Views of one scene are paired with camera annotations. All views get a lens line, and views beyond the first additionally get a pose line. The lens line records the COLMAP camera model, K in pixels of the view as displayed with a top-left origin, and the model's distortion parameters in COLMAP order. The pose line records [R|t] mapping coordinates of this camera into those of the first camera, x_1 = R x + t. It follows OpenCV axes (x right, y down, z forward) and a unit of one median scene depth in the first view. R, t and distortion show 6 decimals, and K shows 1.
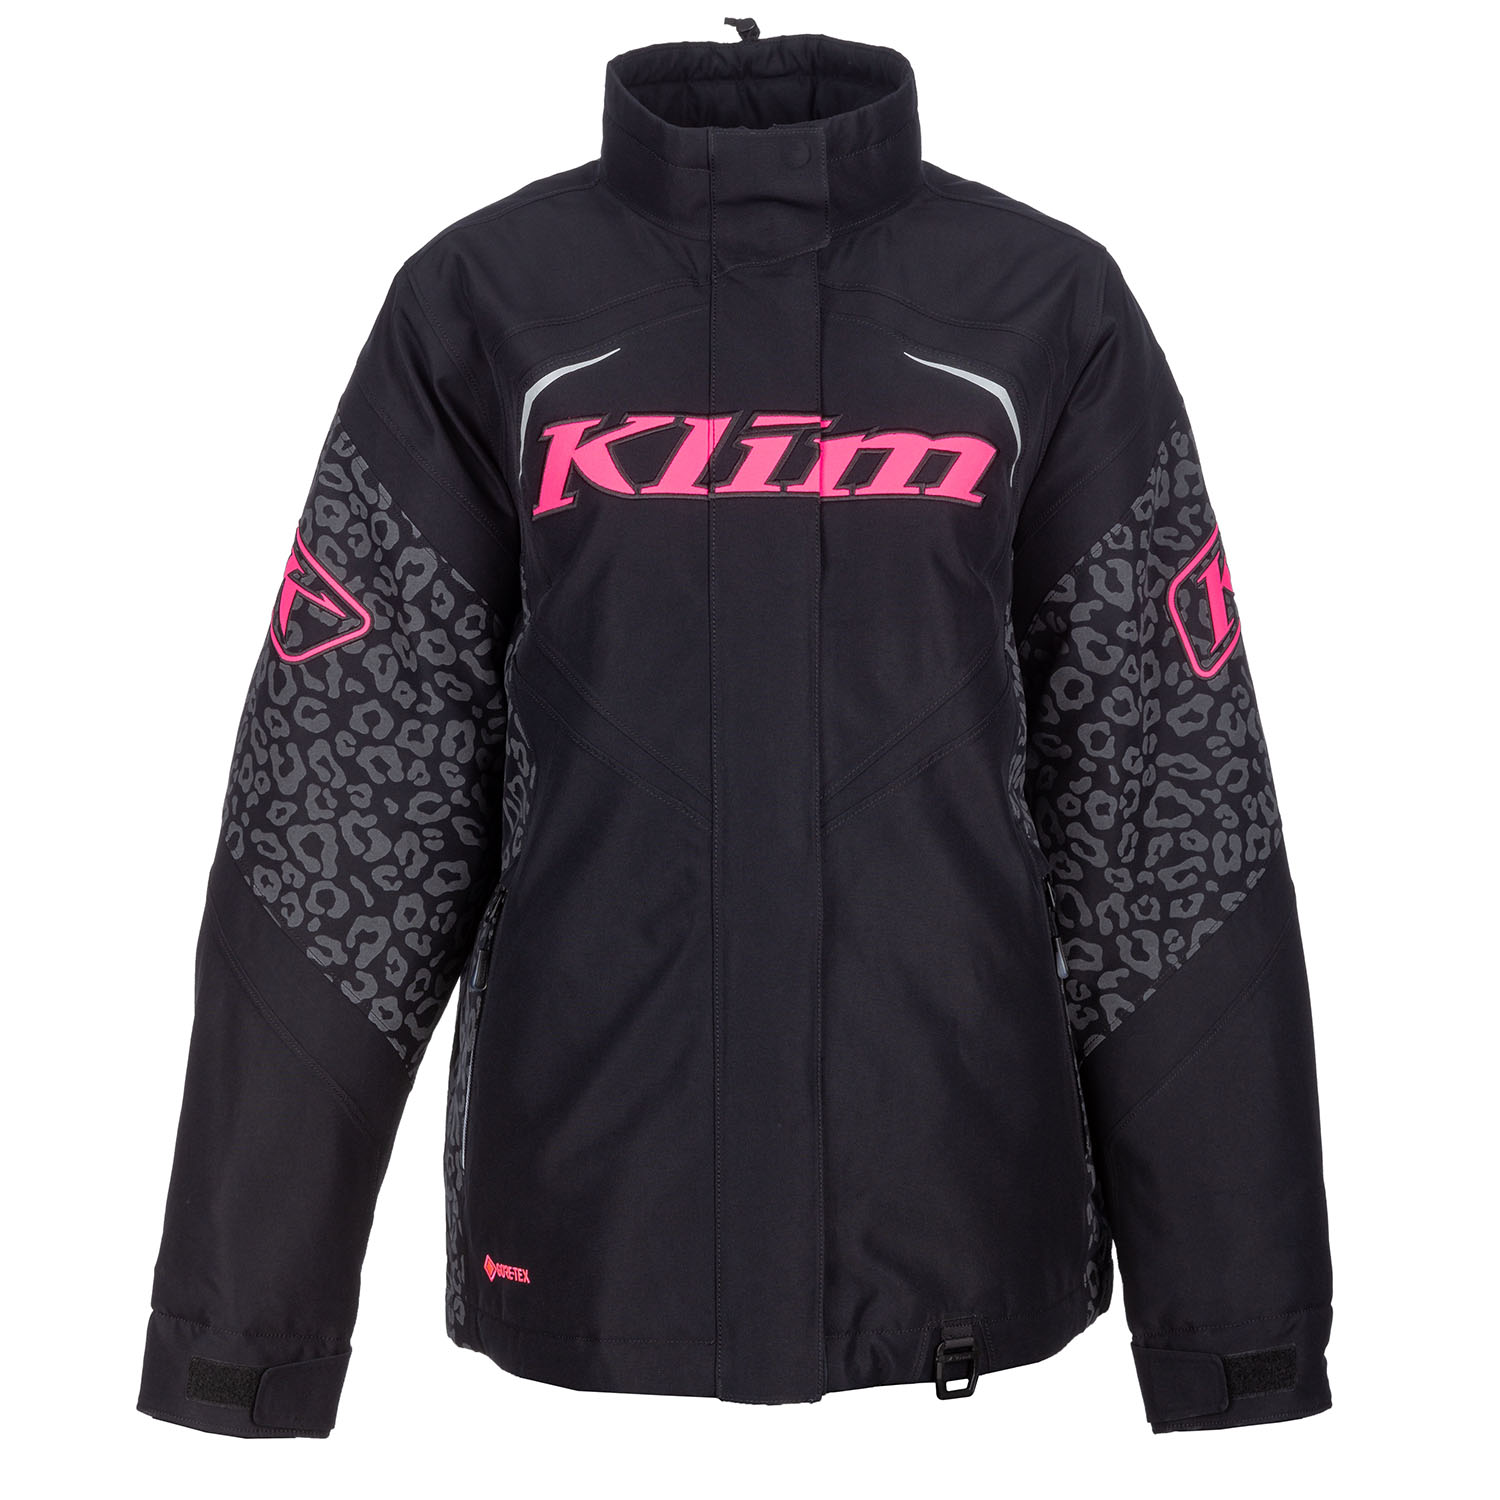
lens RADIAL K [[2817.5, 0, 750.0], [0, 2817.5, 750.0], [0, 0, 1]] dist [-0.015064, 0.107947]
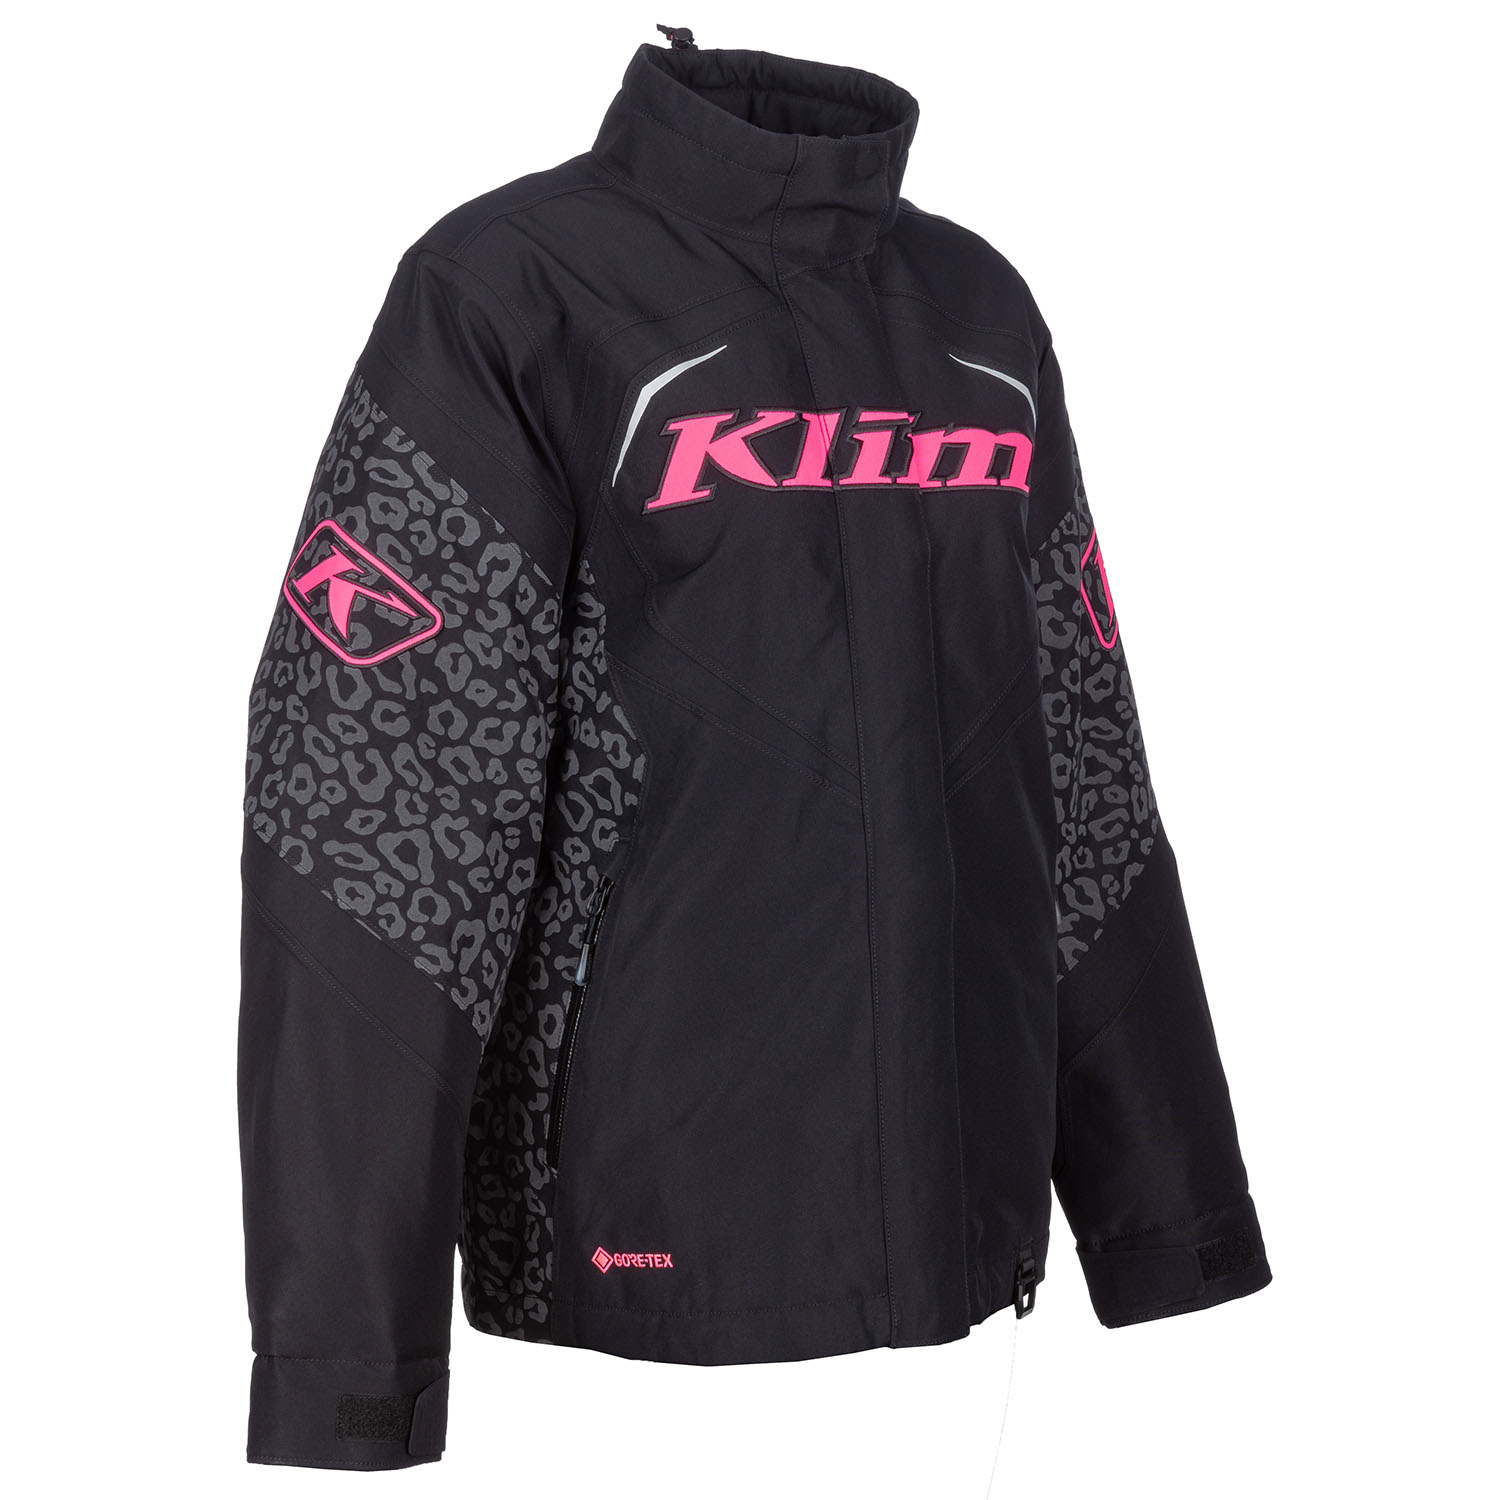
lens RADIAL K [[2817.5, 0, 750.0], [0, 2817.5, 750.0], [0, 0, 1]] dist [-0.015064, 0.107947]
pose [[0.870154, -0.052177, 0.490010, -0.524248], [0.055093, 0.998445, 0.008482, -0.003002], [-0.489691, 0.019615, 0.871675, 0.095809]]
